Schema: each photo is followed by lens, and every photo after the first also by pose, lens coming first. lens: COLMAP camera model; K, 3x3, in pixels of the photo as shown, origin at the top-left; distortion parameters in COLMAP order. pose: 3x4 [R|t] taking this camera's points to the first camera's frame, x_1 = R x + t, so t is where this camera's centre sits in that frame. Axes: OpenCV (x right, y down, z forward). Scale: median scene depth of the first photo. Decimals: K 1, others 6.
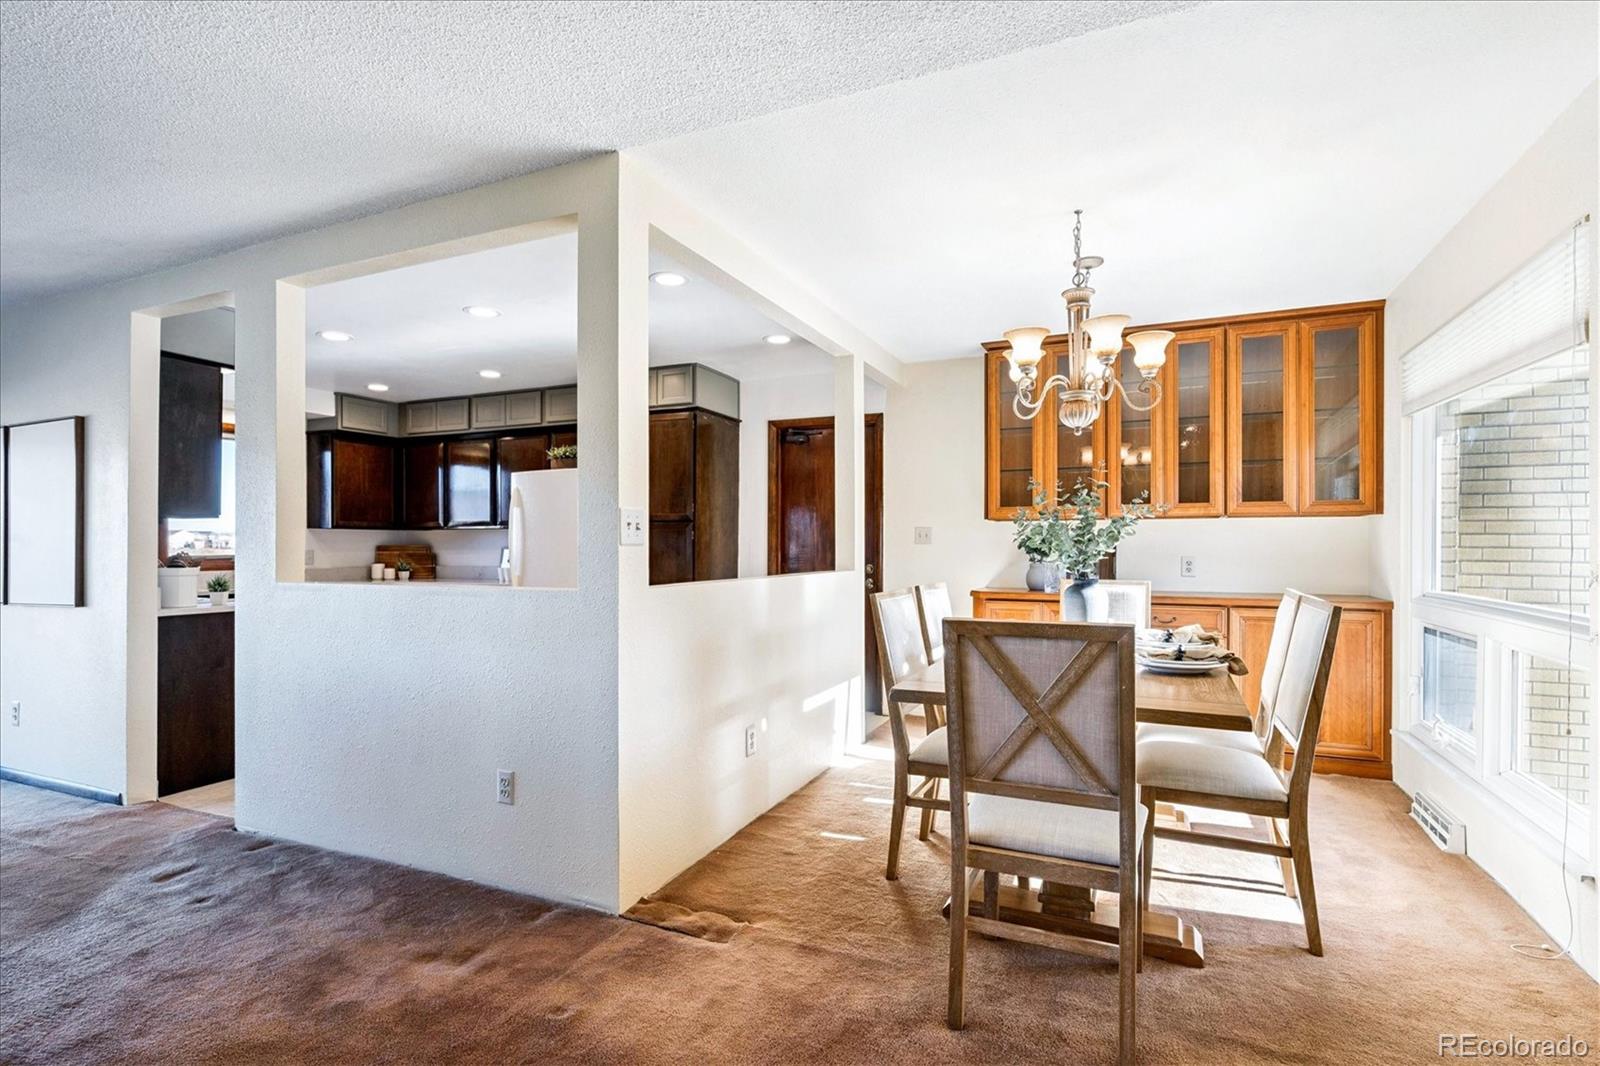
lens RADIAL K [[786.0, 0, 797.5], [0, 786.0, 538.8], [0, 0, 1]] dist [0.000885, 0.000330]
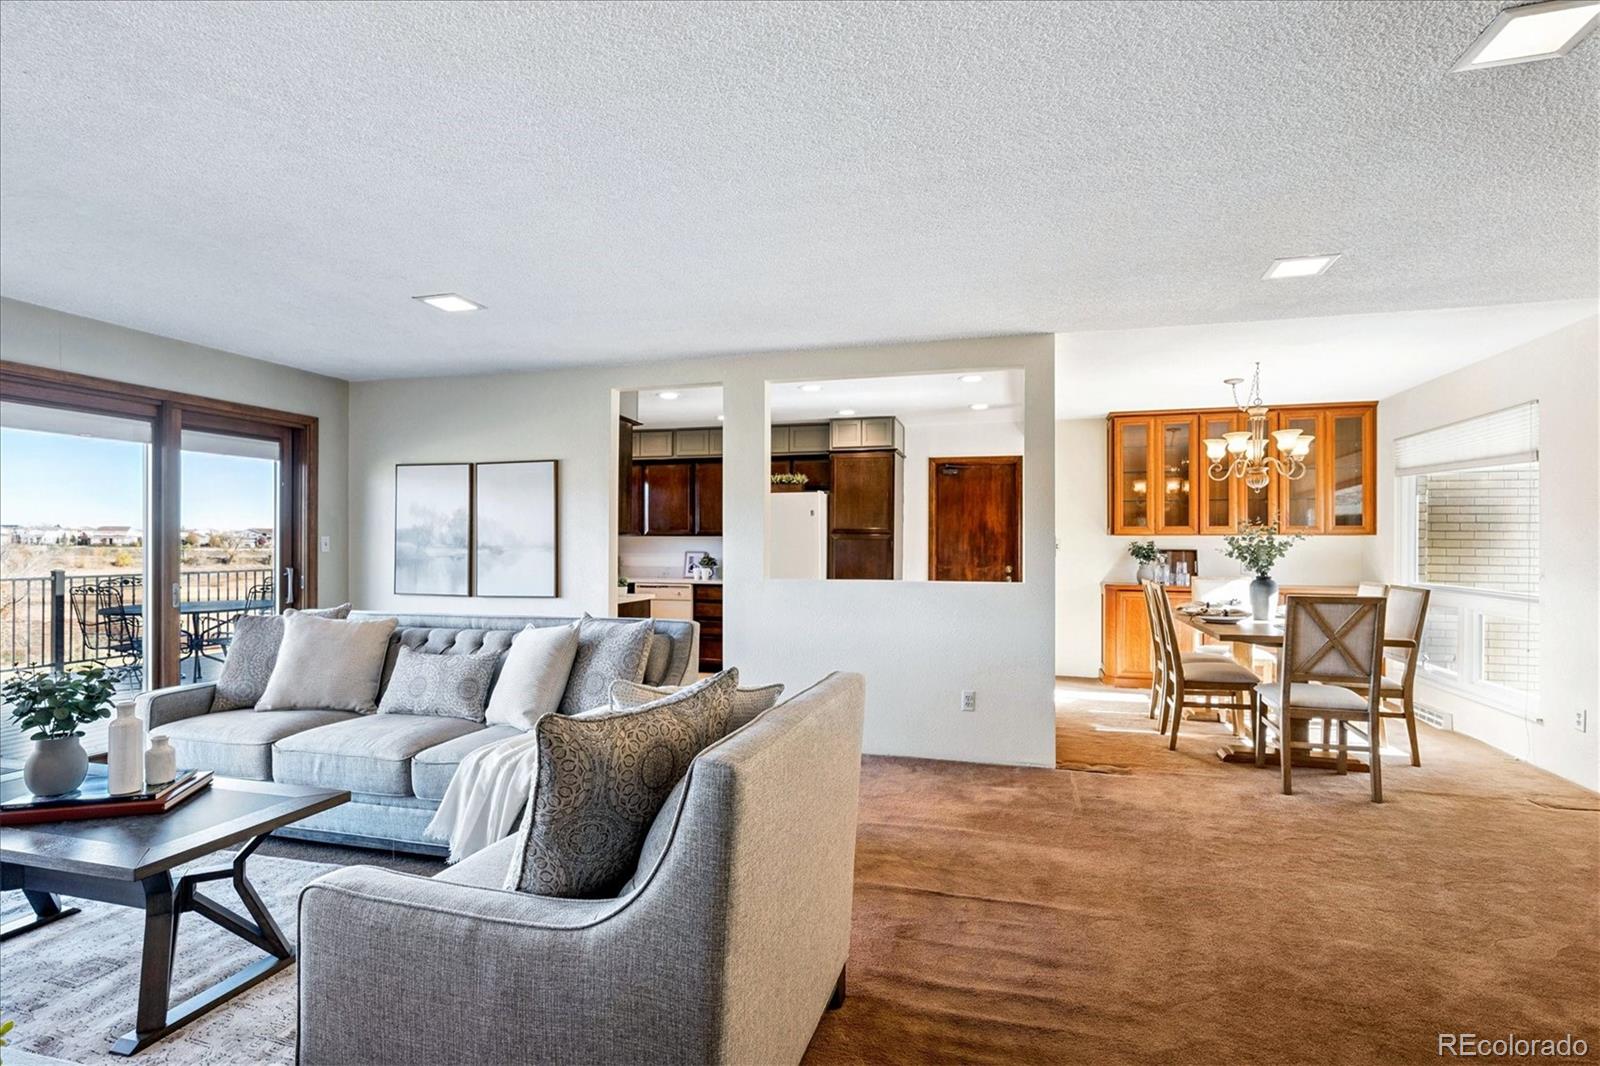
lens RADIAL K [[784.1, 0, 800.0], [0, 784.1, 533.0], [0, 0, 1]] dist [0.001676, -0.000204]
pose [[0.988803, 0.006296, 0.149093, -0.989987], [-0.005533, 0.999969, -0.005534, -0.031823], [-0.149123, 0.004647, 0.988808, -0.608933]]
